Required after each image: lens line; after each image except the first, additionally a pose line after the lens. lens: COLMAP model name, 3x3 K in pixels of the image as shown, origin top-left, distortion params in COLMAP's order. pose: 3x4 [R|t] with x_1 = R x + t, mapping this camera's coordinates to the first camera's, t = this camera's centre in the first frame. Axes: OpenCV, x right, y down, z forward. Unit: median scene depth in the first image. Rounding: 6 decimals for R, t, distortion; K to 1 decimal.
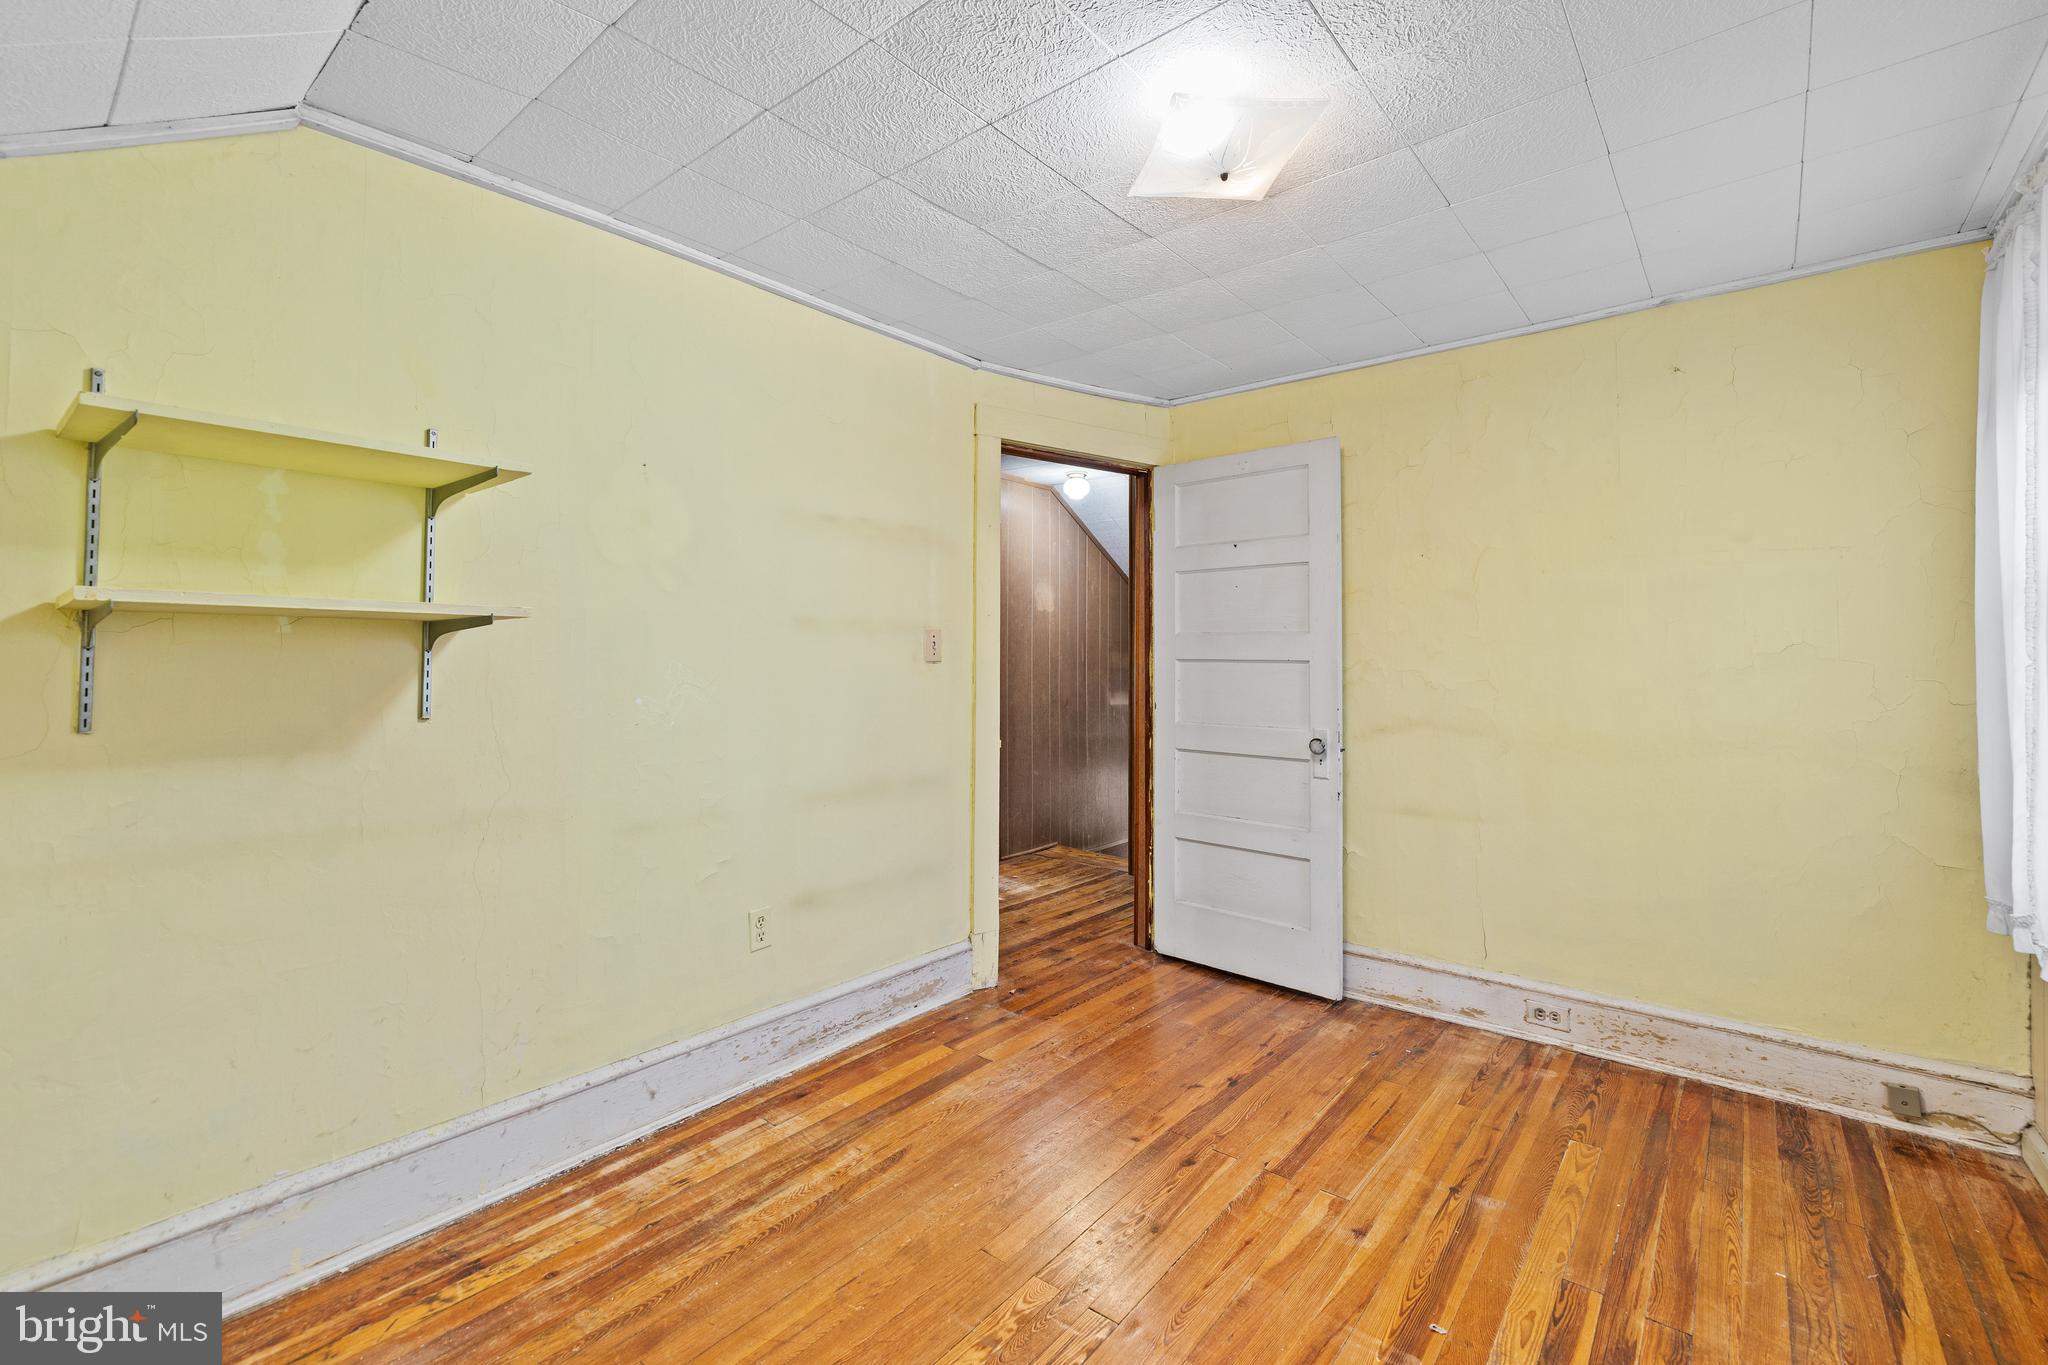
lens RADIAL K [[862.1, 0, 1025.2], [0, 862.1, 670.3], [0, 0, 1]] dist [0.004248, 0.000388]
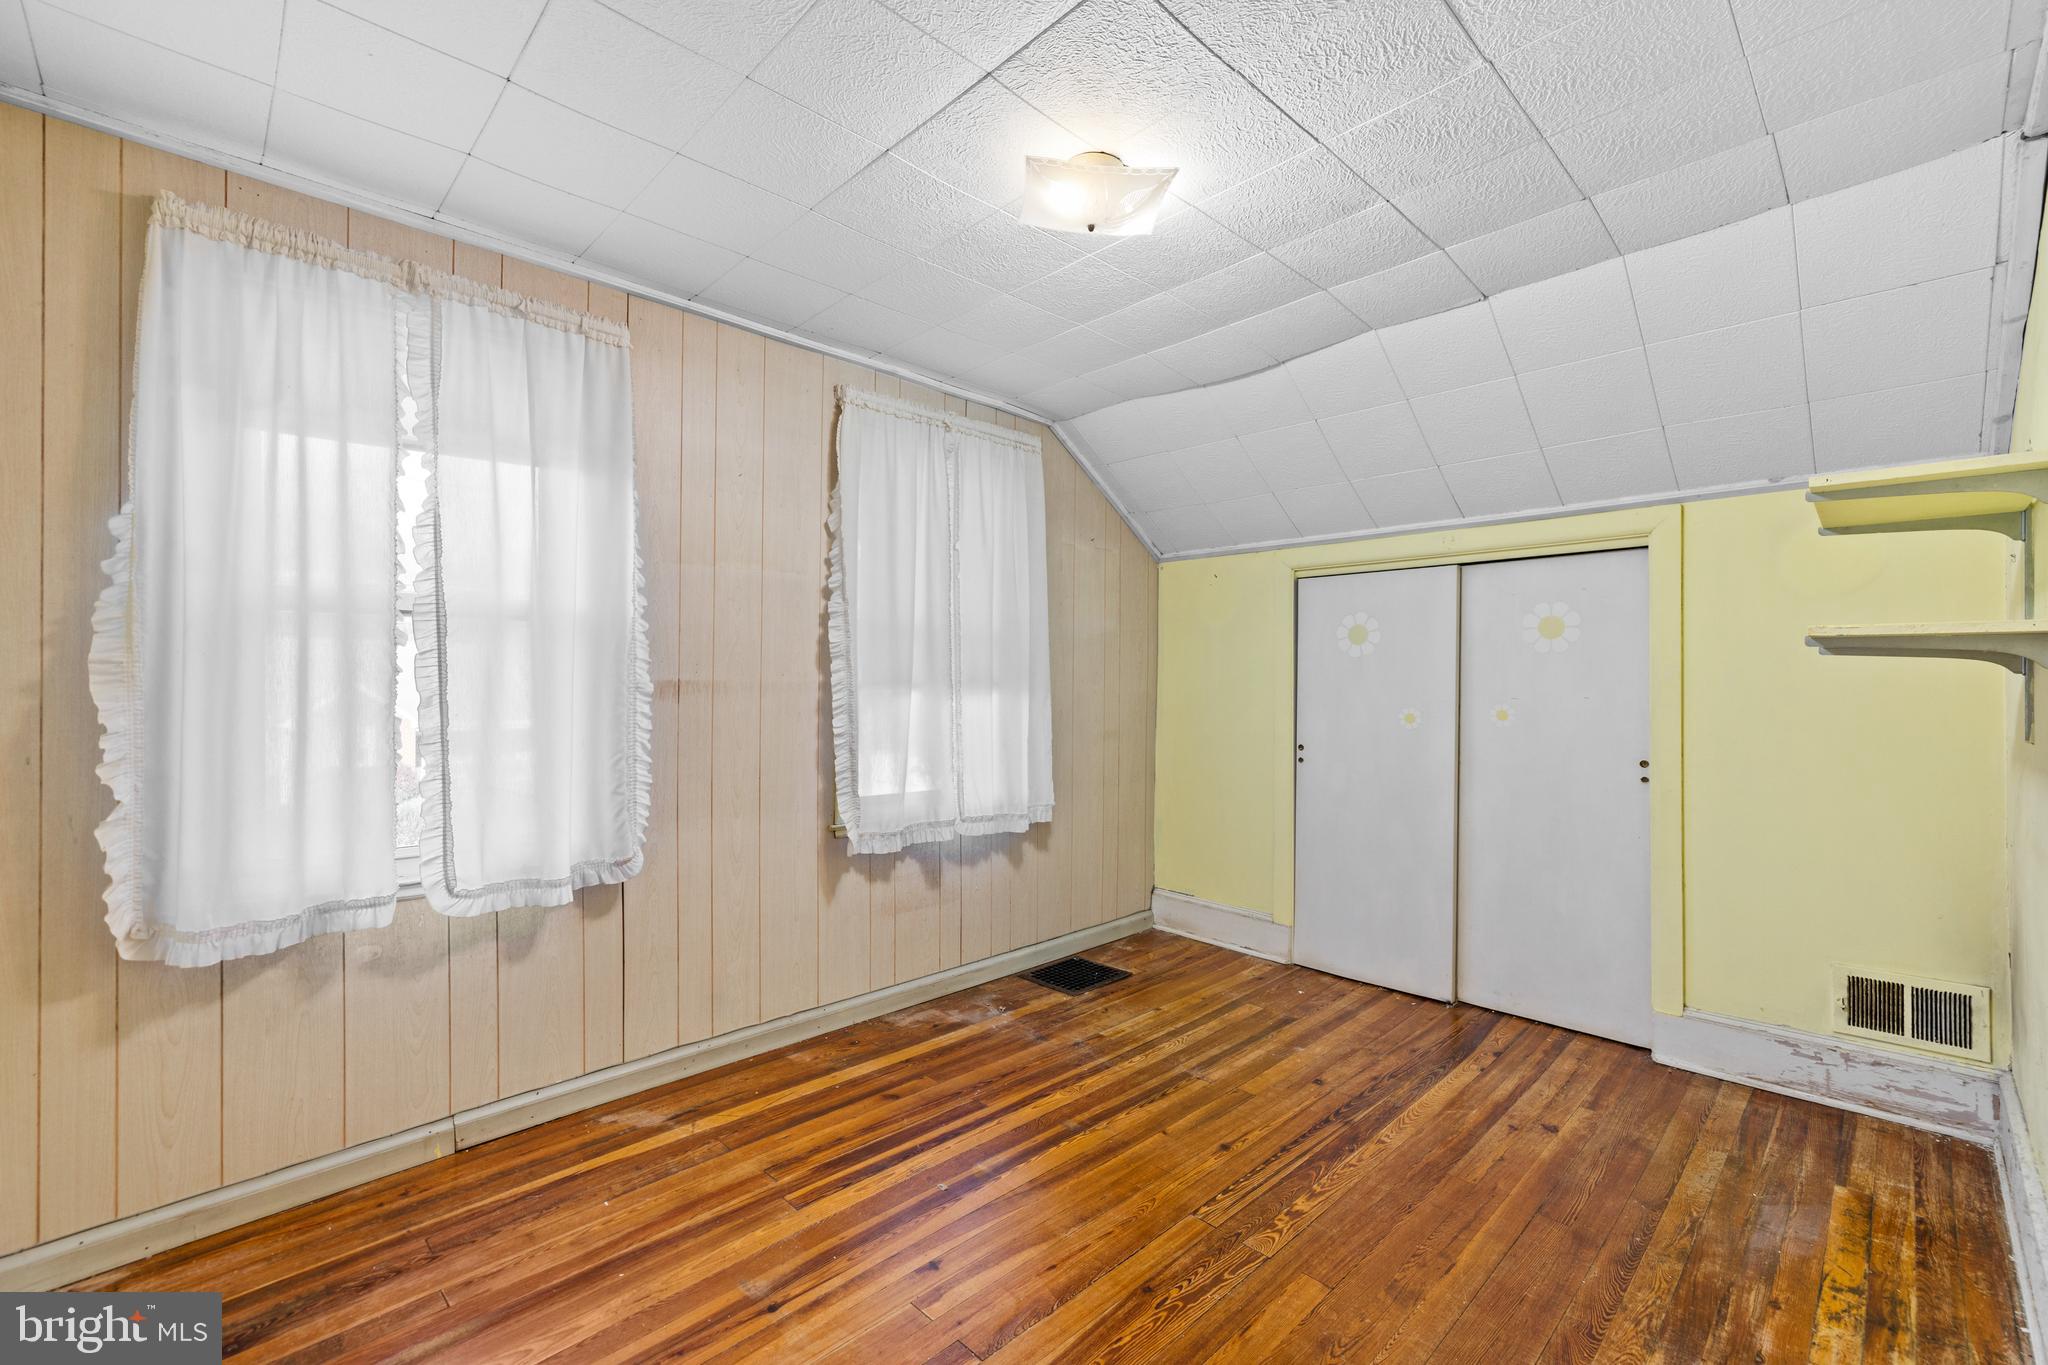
lens RADIAL K [[862.1, 0, 1023.3], [0, 862.1, 678.5], [0, 0, 1]] dist [0.004248, 0.000388]
pose [[-0.993412, -0.008995, 0.114245, 0.186715], [-0.009225, 0.999956, -0.001483, -0.005618], [-0.114227, -0.002528, -0.993452, 1.996700]]
